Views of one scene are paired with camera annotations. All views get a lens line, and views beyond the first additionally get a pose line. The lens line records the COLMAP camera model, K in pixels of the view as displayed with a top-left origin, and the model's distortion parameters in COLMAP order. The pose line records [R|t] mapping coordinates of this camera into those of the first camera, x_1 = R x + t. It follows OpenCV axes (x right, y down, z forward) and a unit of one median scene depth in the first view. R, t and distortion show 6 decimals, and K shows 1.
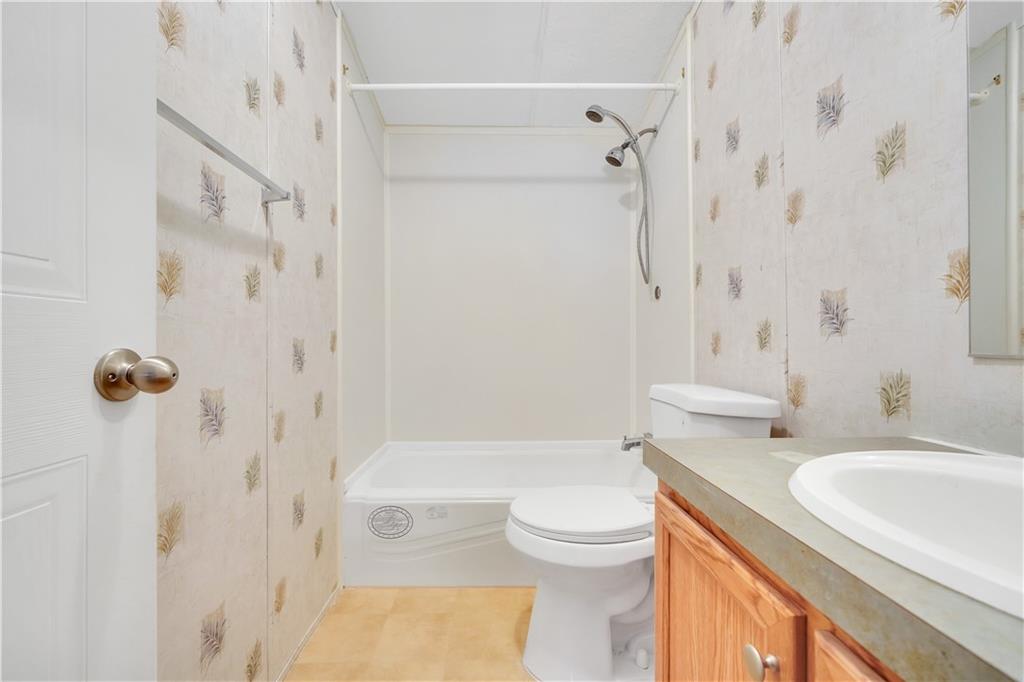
lens RADIAL K [[439.5, 0, 507.9], [0, 439.5, 343.8], [0, 0, 1]] dist [-0.016581, 0.006786]
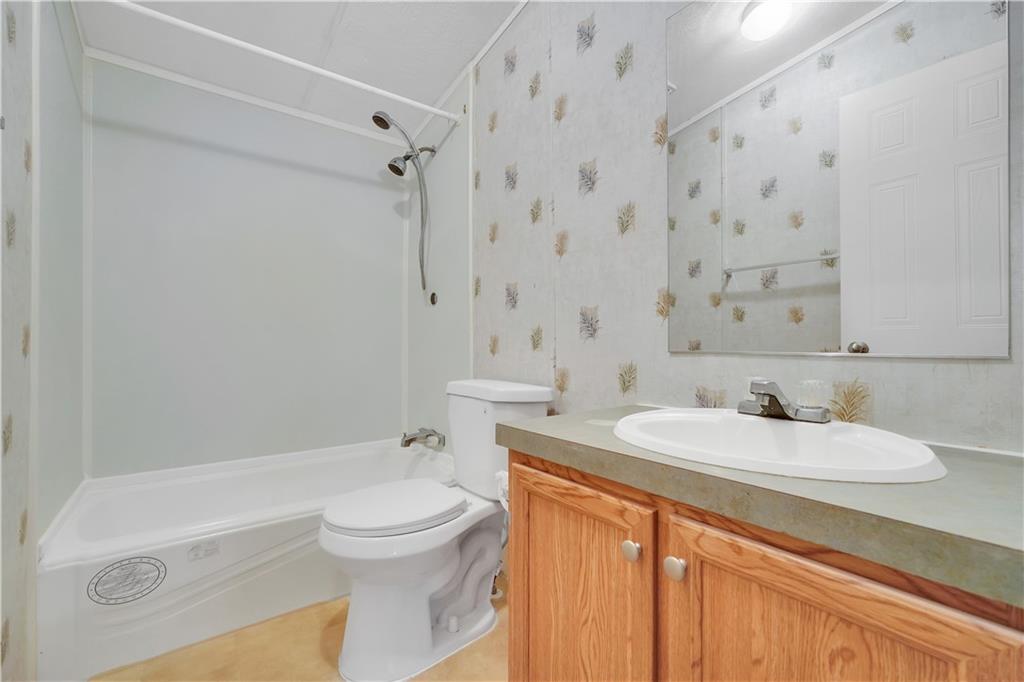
lens RADIAL K [[439.5, 0, 510.6], [0, 439.5, 345.1], [0, 0, 1]] dist [-0.016581, 0.006786]
pose [[0.806472, 0.001790, 0.591269, -0.211630], [0.000101, 0.999995, -0.003166, 0.003791], [-0.591272, 0.002613, 0.806468, 0.001294]]
